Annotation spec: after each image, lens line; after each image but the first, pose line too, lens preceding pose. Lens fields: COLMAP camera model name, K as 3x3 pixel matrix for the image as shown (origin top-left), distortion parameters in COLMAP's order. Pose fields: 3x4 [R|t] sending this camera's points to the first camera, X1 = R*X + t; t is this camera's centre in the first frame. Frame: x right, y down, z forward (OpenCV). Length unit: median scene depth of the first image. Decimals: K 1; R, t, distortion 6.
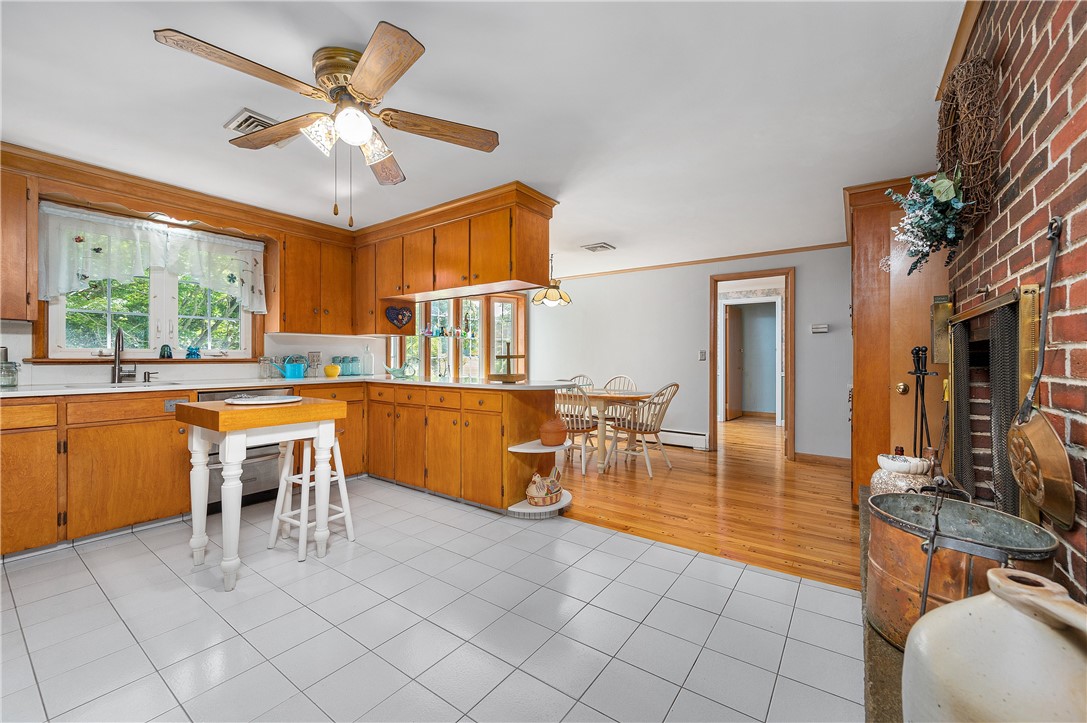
lens RADIAL K [[434.3, 0, 547.4], [0, 434.3, 357.5], [0, 0, 1]] dist [-0.000573, 0.000024]
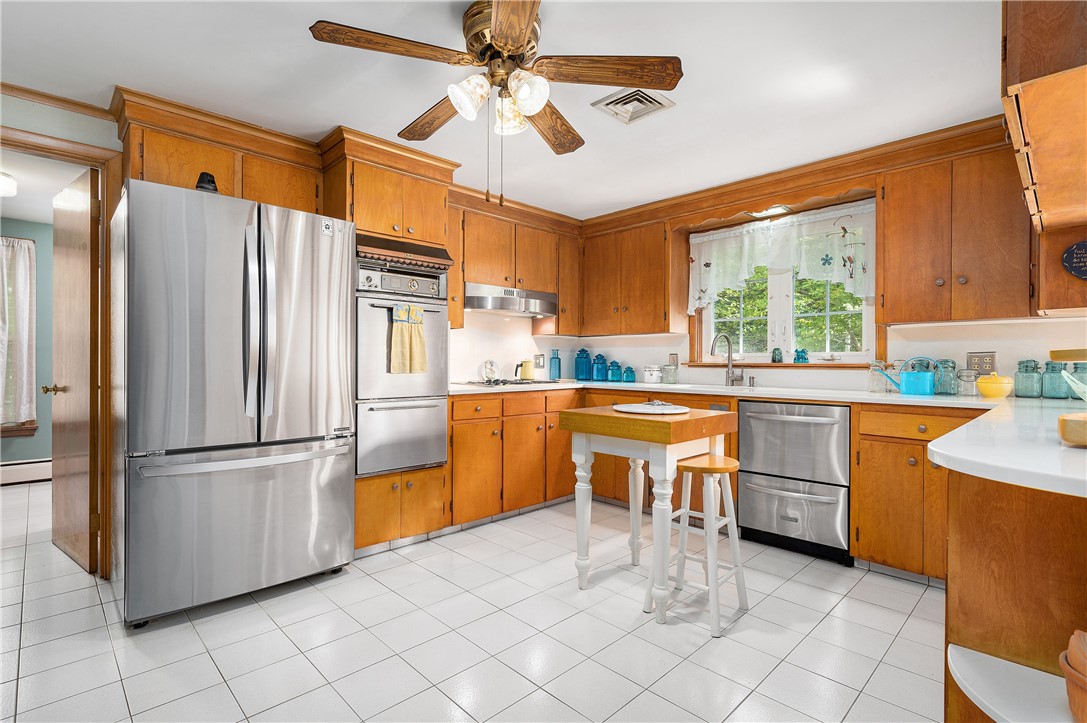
lens RADIAL K [[526.9, 0, 533.3], [0, 526.9, 354.5], [0, 0, 1]] dist [-0.004547, 0.000553]
pose [[-0.192387, -0.016401, -0.981182, 0.246242], [-0.004137, 0.999865, -0.015902, 0.003474], [0.981310, 0.001000, -0.192429, 0.551139]]
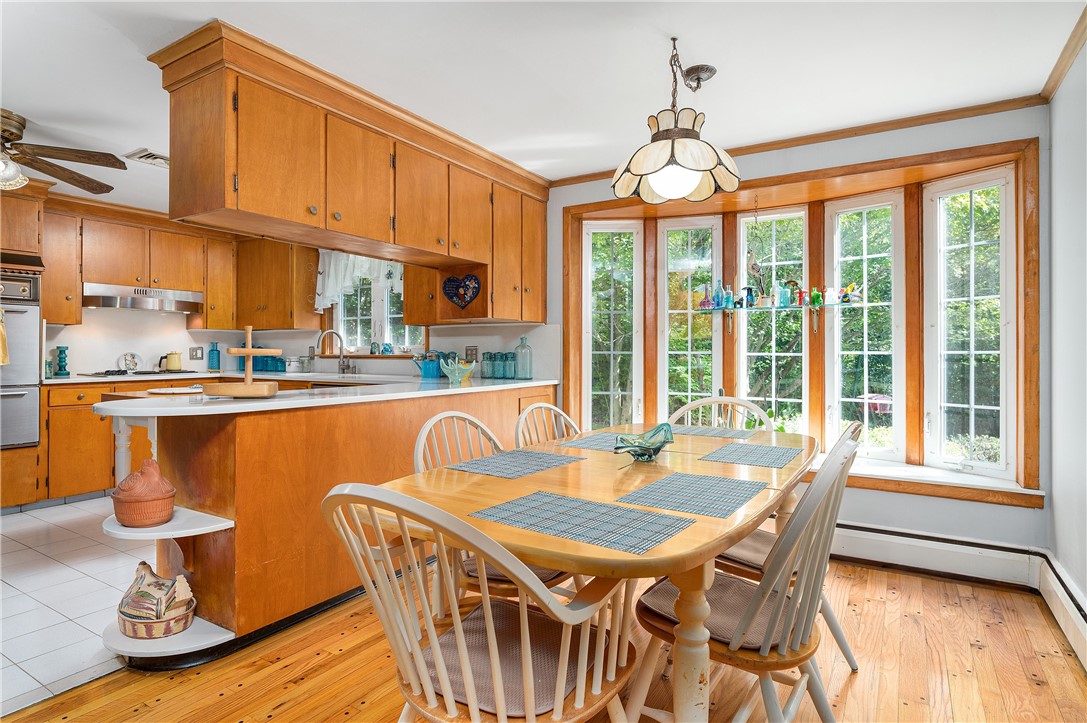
lens RADIAL K [[597.0, 0, 536.8], [0, 597.0, 349.7], [0, 0, 1]] dist [0.003658, 0.000315]
pose [[0.051424, -0.006412, -0.998656, 0.546011], [-0.000502, 0.999979, -0.006446, -0.000083], [0.998677, 0.000833, 0.051420, 1.046984]]
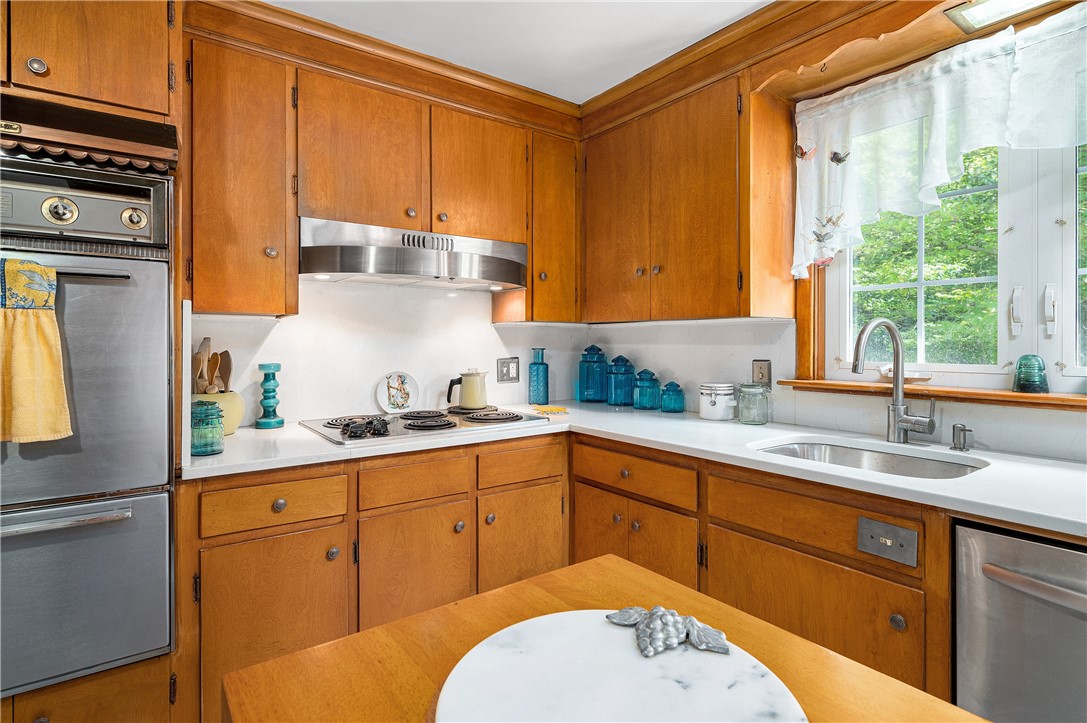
lens RADIAL K [[563.0, 0, 536.6], [0, 563.0, 337.8], [0, 0, 1]] dist [-0.002142, -0.000846]
pose [[-0.323605, -0.008629, -0.946153, -0.233163], [0.001101, 0.999954, -0.009496, -0.030666], [0.946192, -0.004115, -0.323580, 0.592187]]
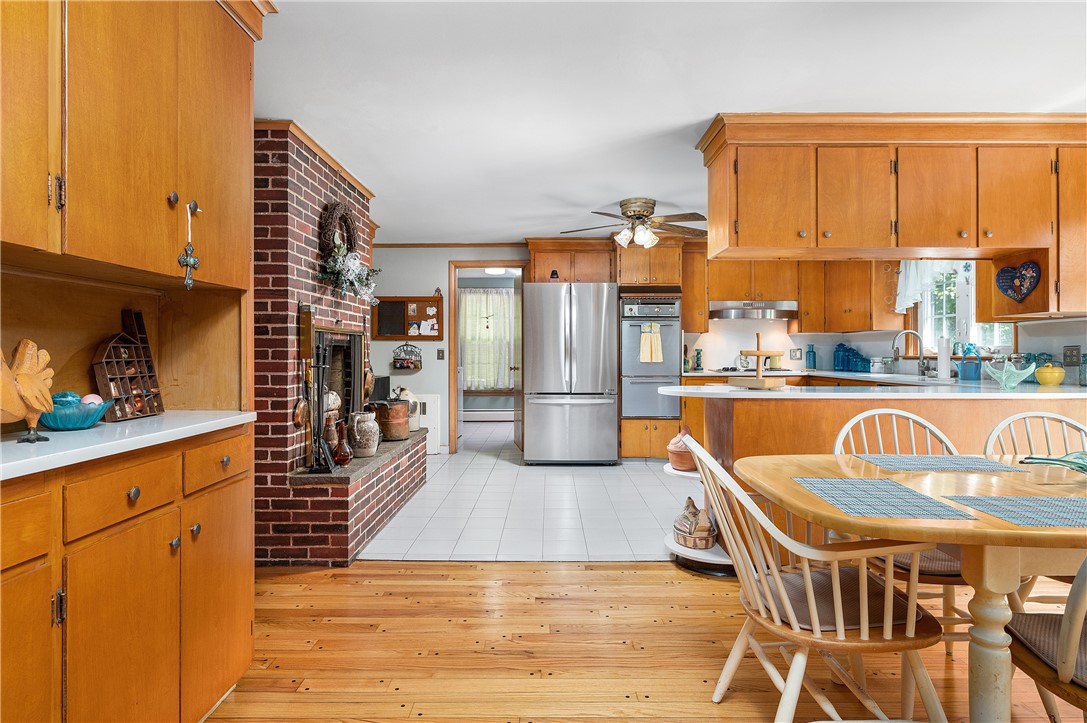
lens RADIAL K [[597.0, 0, 538.9], [0, 597.0, 353.1], [0, 0, 1]] dist [0.003658, 0.000315]
pose [[-0.824954, -0.001285, -0.565198, 0.597307], [-0.000702, 0.999999, -0.001250, -0.000515], [0.565200, -0.000635, -0.824954, 1.258493]]
